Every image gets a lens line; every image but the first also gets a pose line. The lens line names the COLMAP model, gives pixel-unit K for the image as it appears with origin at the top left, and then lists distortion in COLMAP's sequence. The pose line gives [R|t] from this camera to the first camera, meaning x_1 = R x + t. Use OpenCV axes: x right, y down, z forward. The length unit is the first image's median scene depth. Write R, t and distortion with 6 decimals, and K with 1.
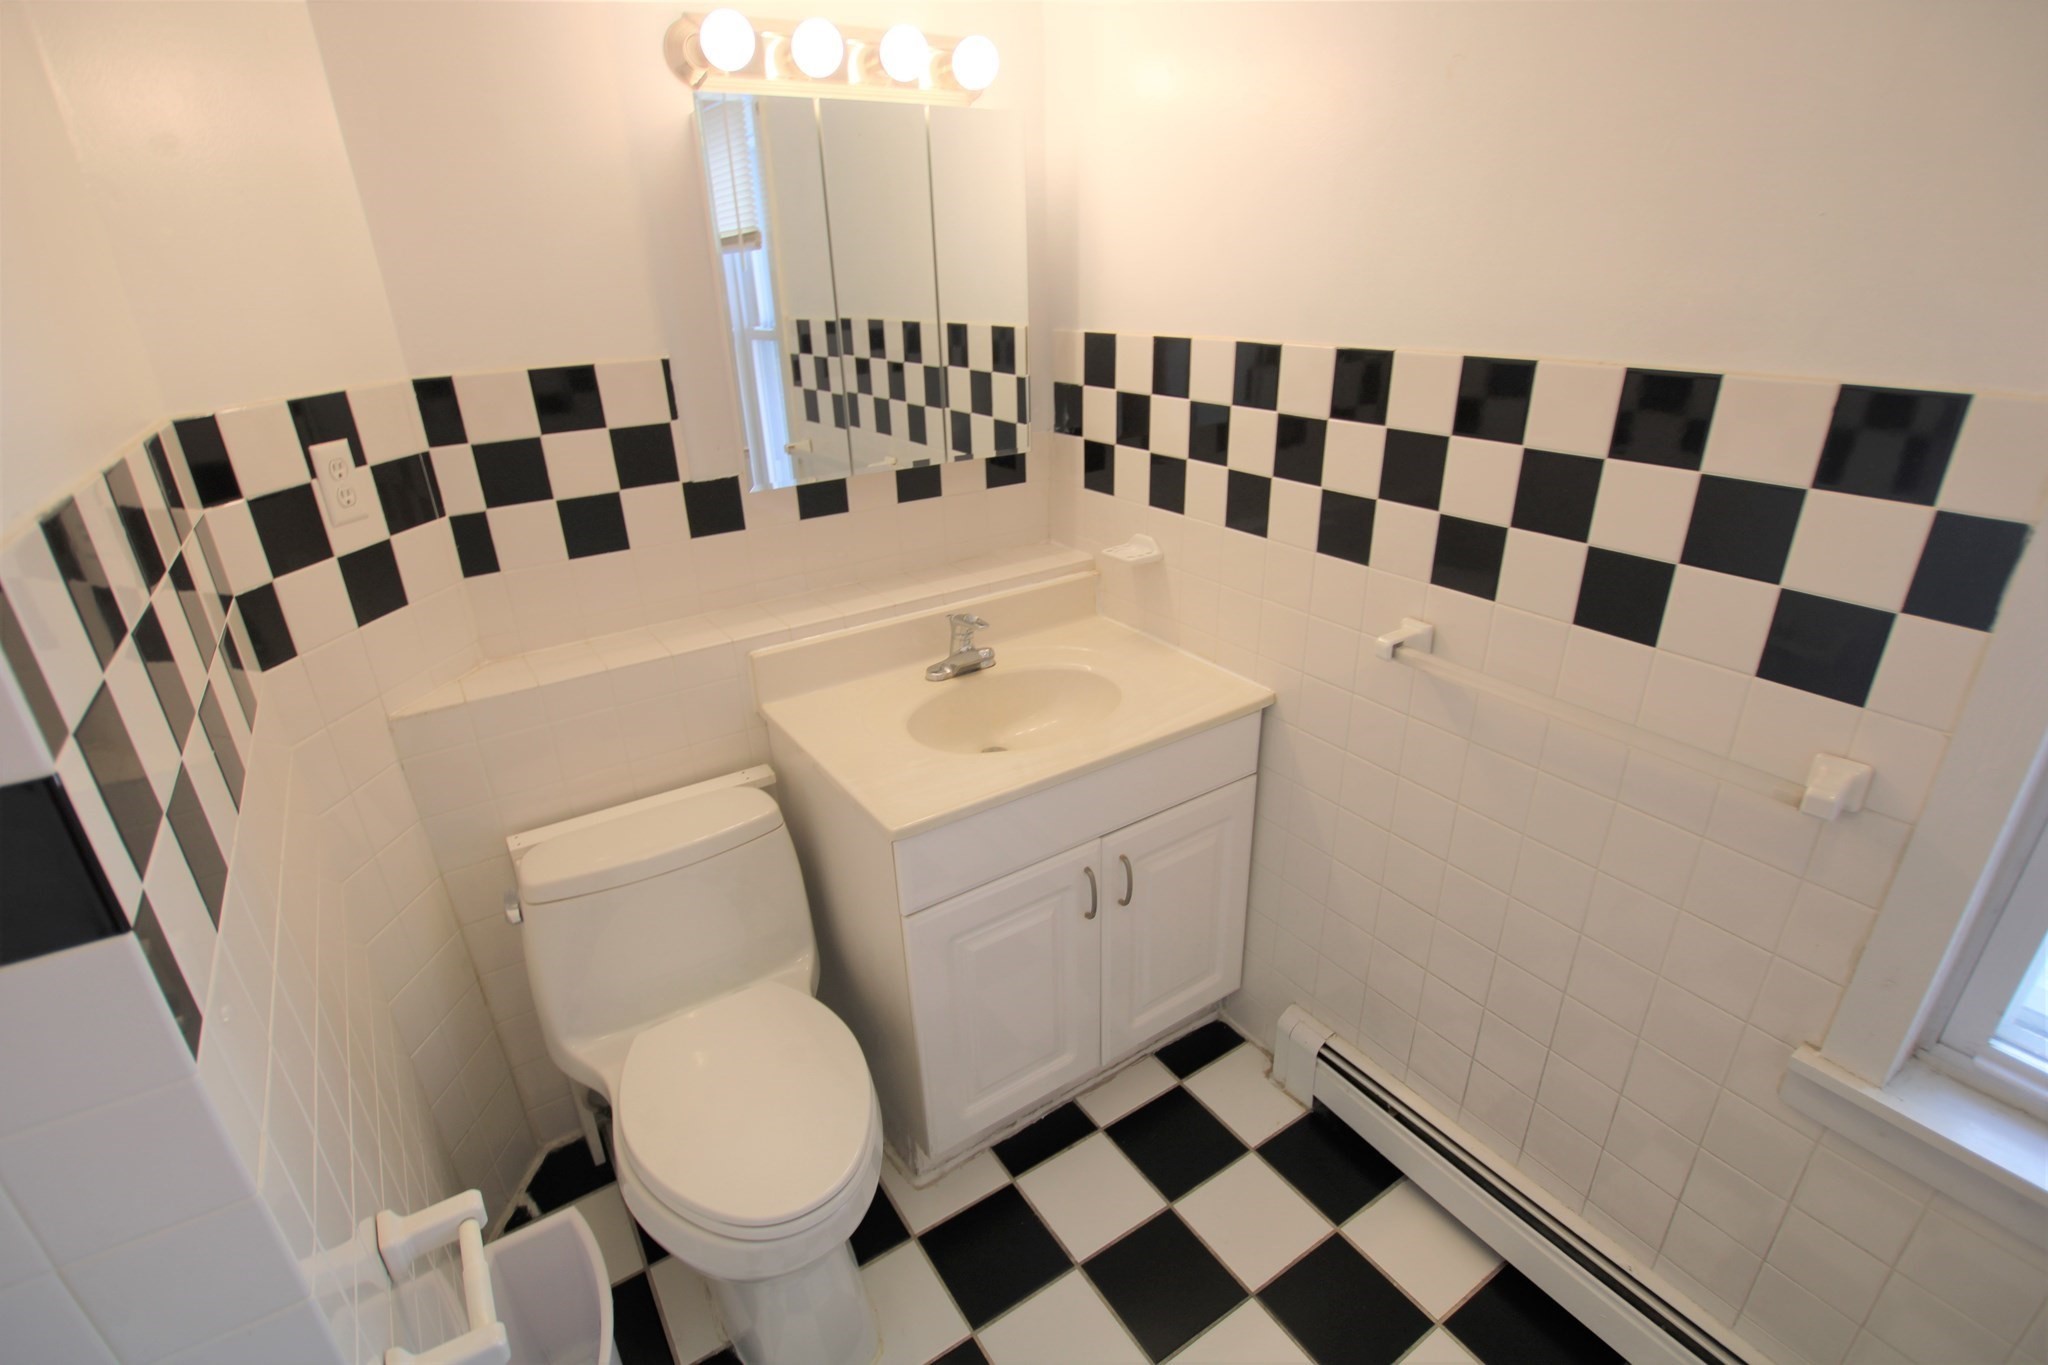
lens RADIAL K [[951.9, 0, 1019.8], [0, 951.9, 683.9], [0, 0, 1]] dist [-0.037571, 0.006680]
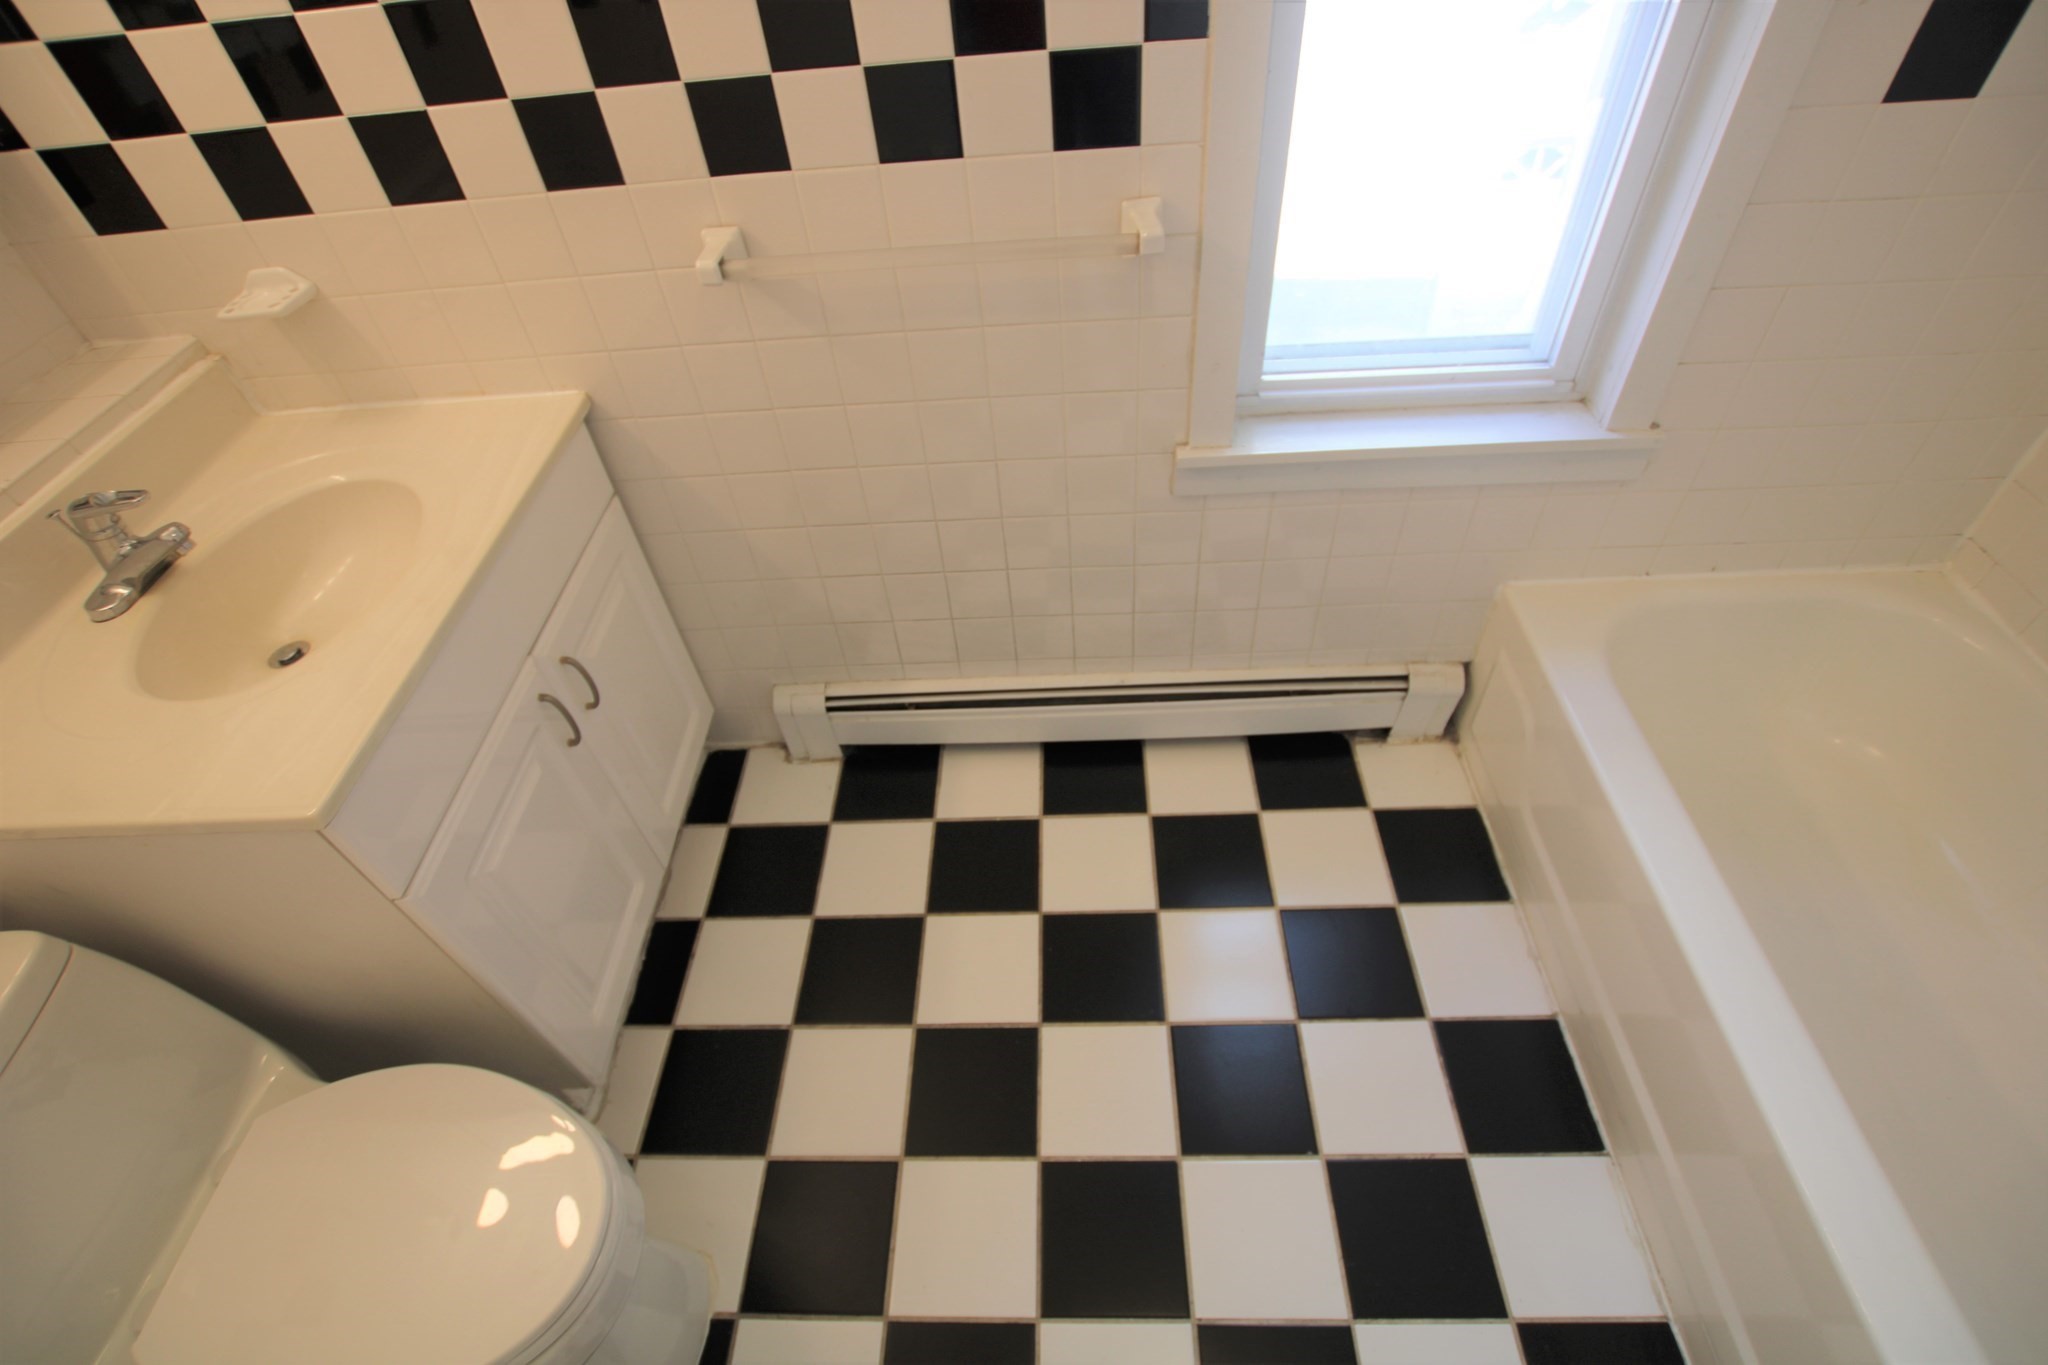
lens RADIAL K [[951.9, 0, 1019.8], [0, 951.9, 683.9], [0, 0, 1]] dist [-0.037571, 0.006680]
pose [[0.568306, -0.600561, 0.562454, -0.122630], [0.383685, 0.798126, 0.464522, -0.022405], [-0.727883, -0.048185, 0.684006, 0.156922]]
